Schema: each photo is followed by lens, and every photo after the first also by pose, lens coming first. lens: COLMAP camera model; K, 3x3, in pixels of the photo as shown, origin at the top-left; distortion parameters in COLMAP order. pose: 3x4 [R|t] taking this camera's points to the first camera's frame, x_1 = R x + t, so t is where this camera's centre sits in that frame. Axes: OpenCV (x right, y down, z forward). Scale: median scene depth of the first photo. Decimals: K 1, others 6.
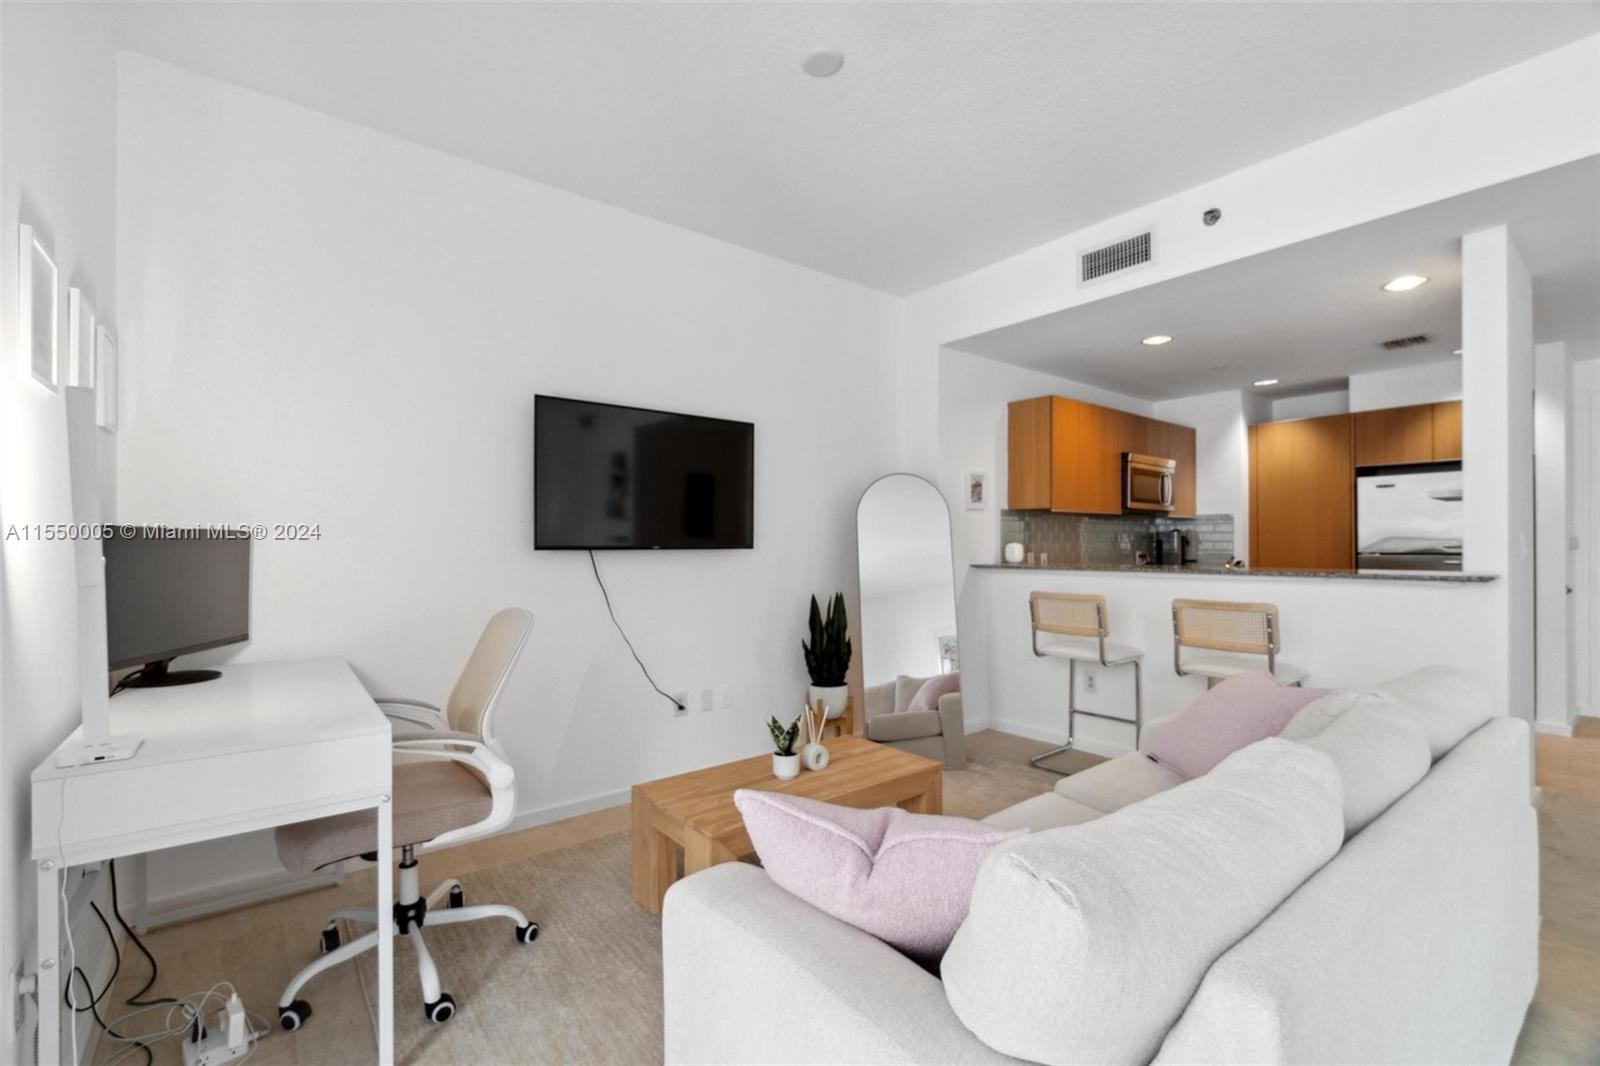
lens RADIAL K [[694.5, 0, 790.1], [0, 694.5, 543.3], [0, 0, 1]] dist [-0.008401, 0.001993]
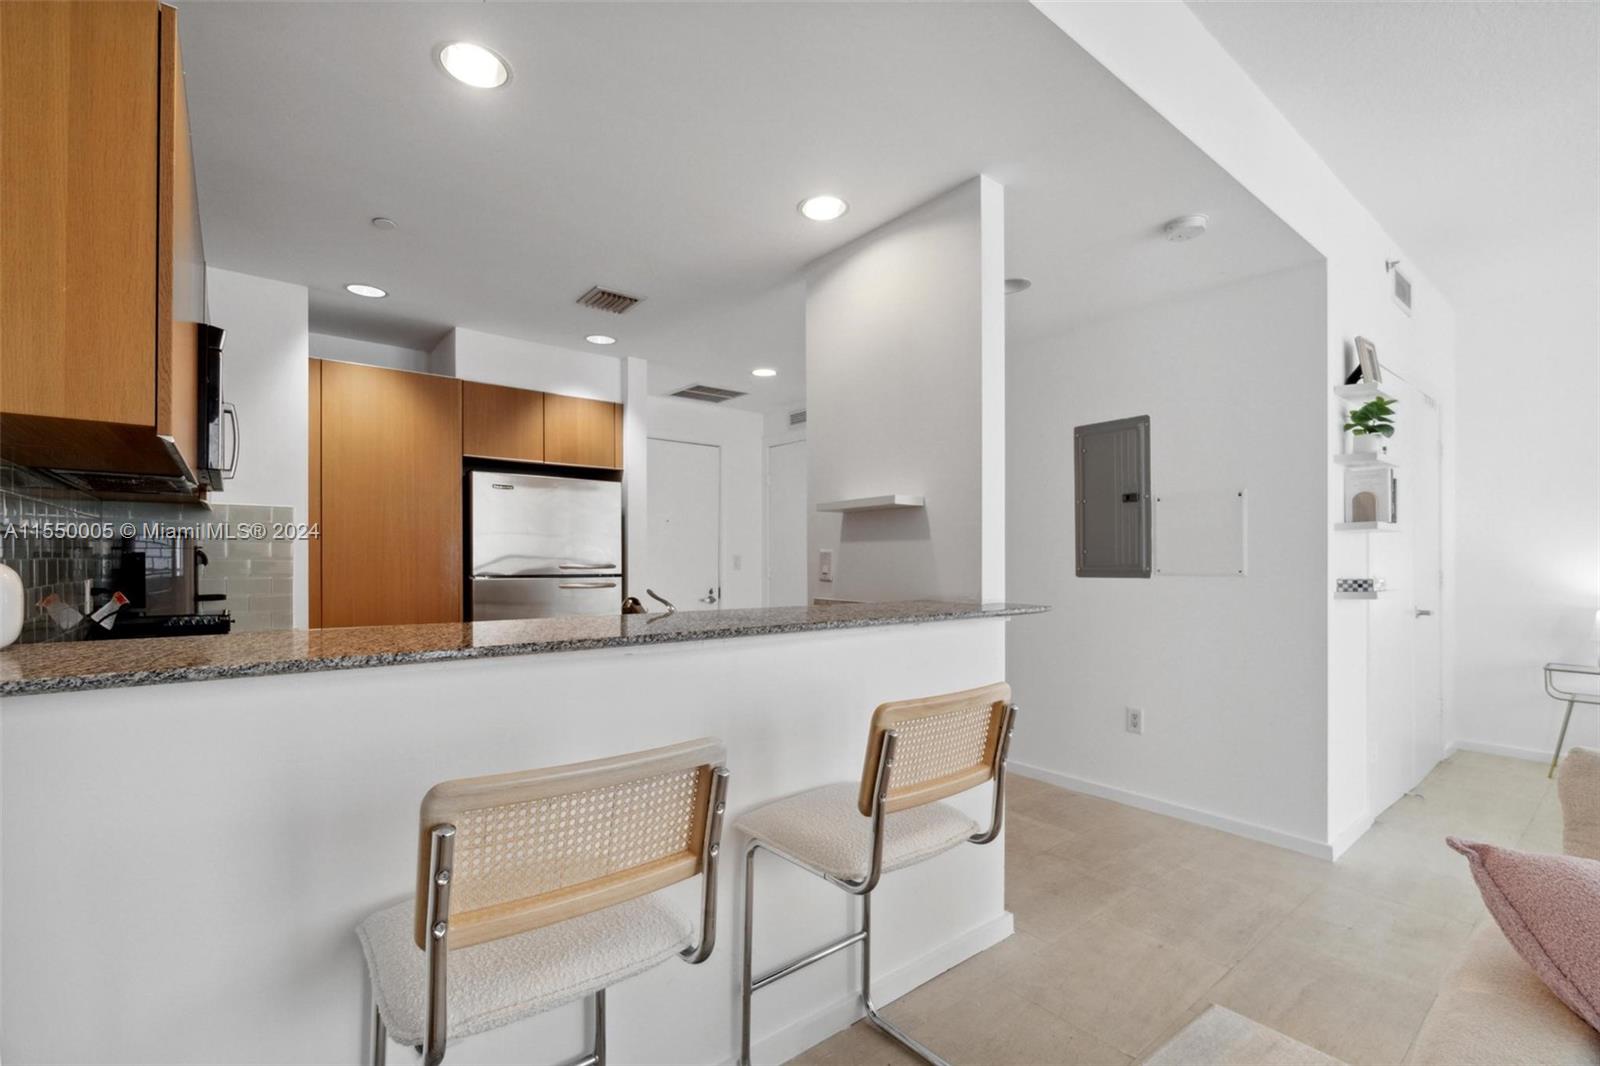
lens RADIAL K [[694.5, 0, 786.6], [0, 694.5, 559.8], [0, 0, 1]] dist [-0.008401, 0.001993]
pose [[-0.001112, 0.004833, 0.999988, 0.103366], [-0.000581, 0.999988, -0.004834, 0.000552], [-0.999999, -0.000586, -0.001110, 0.677416]]
